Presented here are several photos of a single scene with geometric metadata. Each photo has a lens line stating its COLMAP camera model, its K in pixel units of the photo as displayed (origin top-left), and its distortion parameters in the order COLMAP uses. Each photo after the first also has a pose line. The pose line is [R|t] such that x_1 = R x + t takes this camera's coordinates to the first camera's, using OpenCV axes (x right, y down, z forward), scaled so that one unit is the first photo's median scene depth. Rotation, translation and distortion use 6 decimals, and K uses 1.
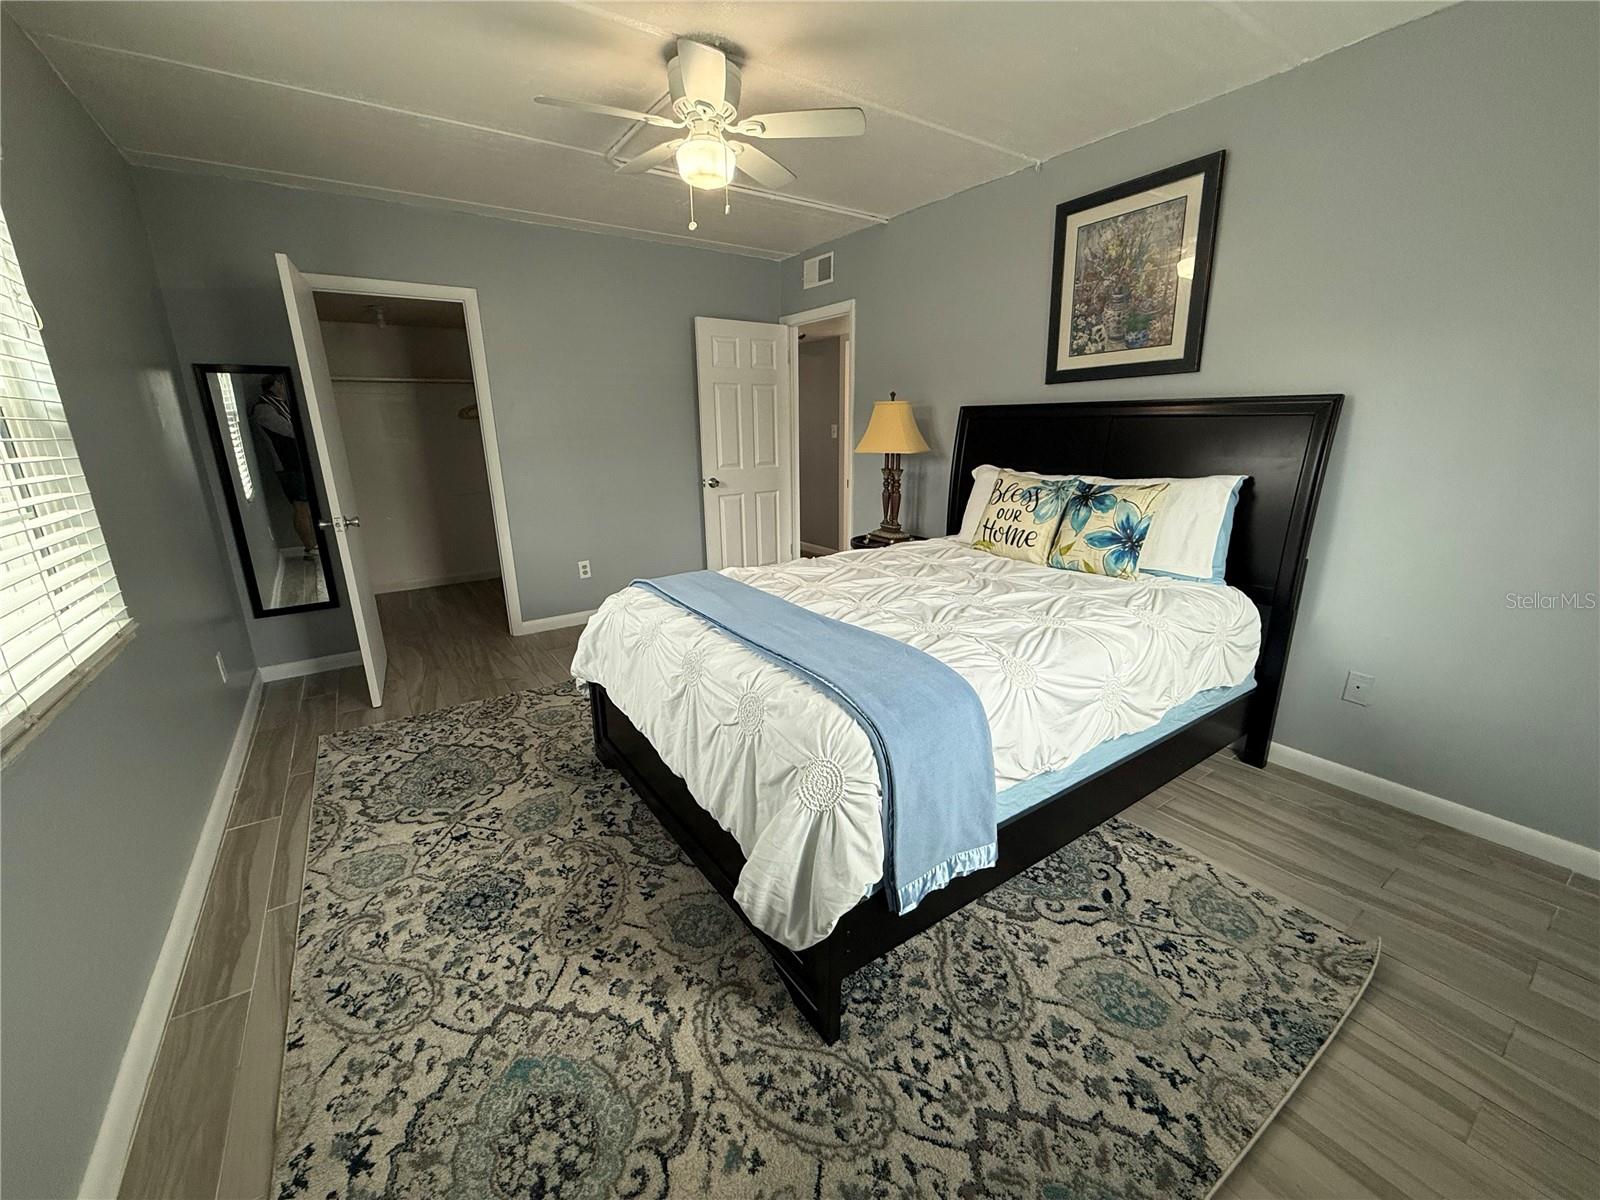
lens RADIAL K [[638.5, 0, 793.7], [0, 638.5, 599.1], [0, 0, 1]] dist [0.000377, 0.000001]
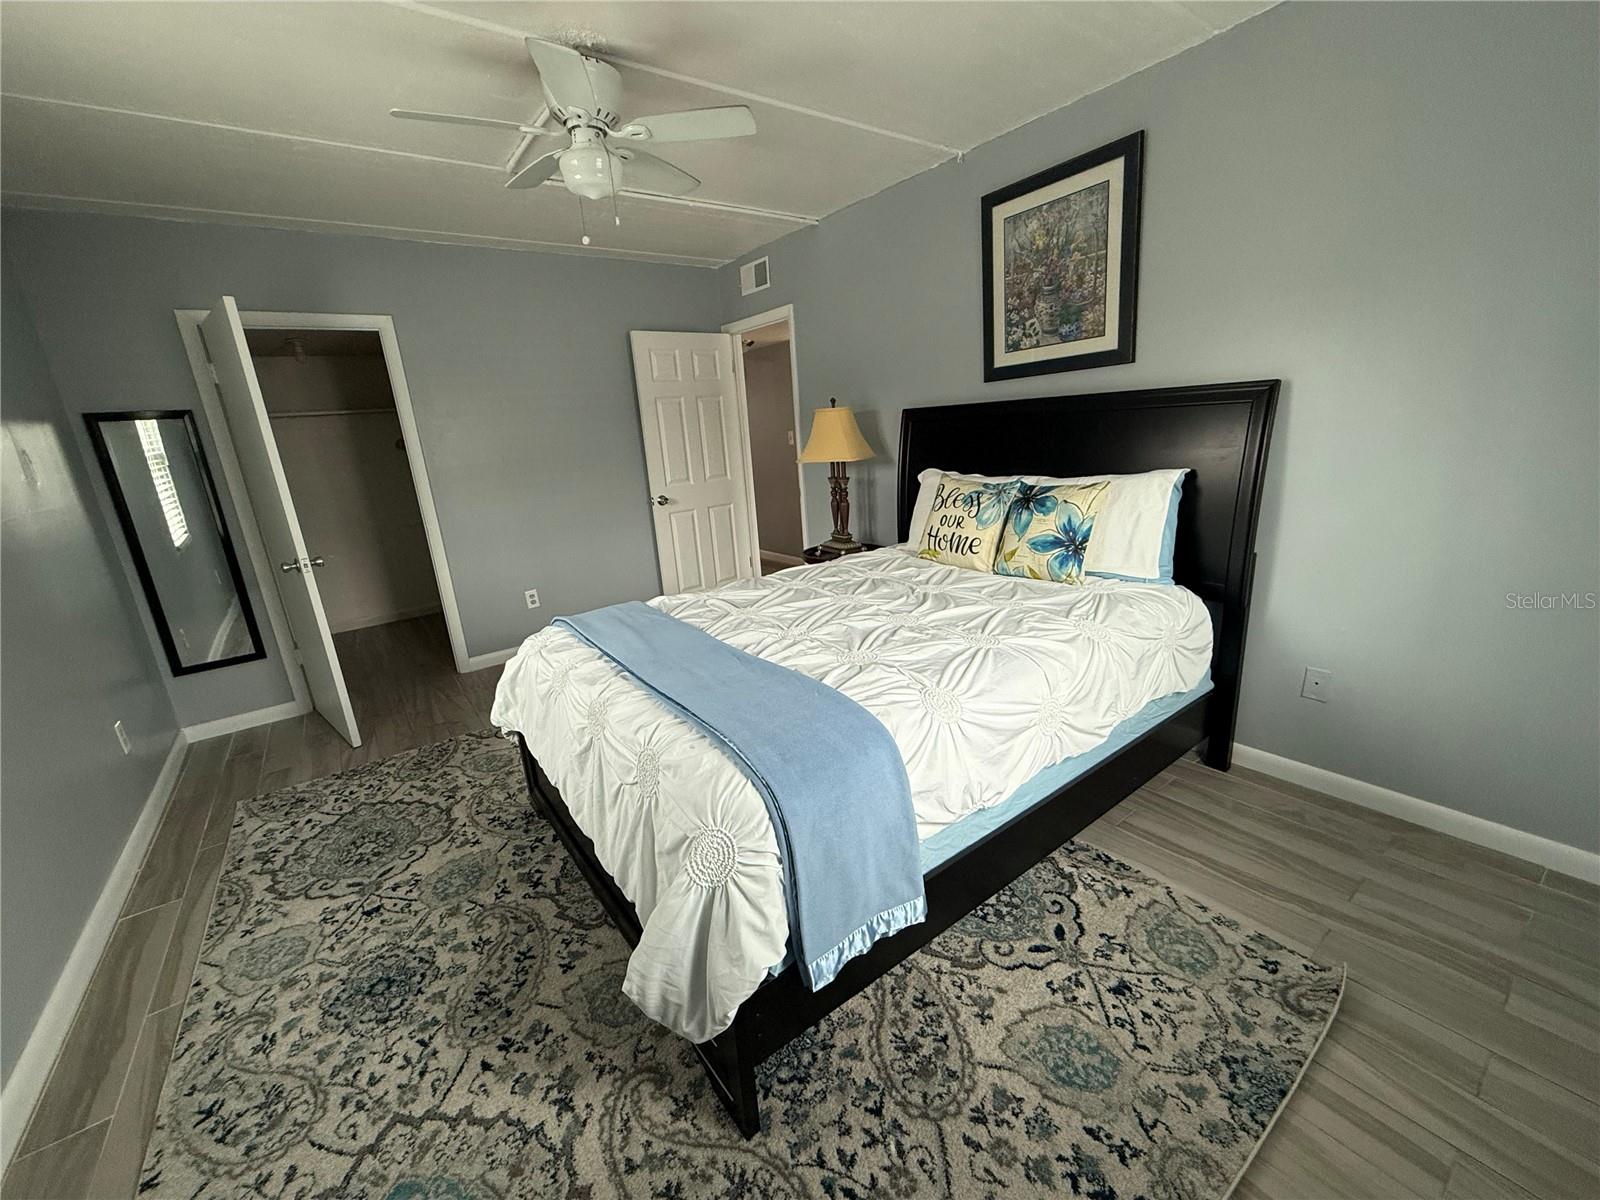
lens RADIAL K [[638.5, 0, 793.7], [0, 638.5, 599.1], [0, 0, 1]] dist [0.000377, 0.000001]
pose [[0.997828, -0.063754, 0.016584, 0.119609], [0.063799, 0.997960, -0.002199, -0.044942], [-0.016410, 0.003252, 0.999860, 0.071814]]
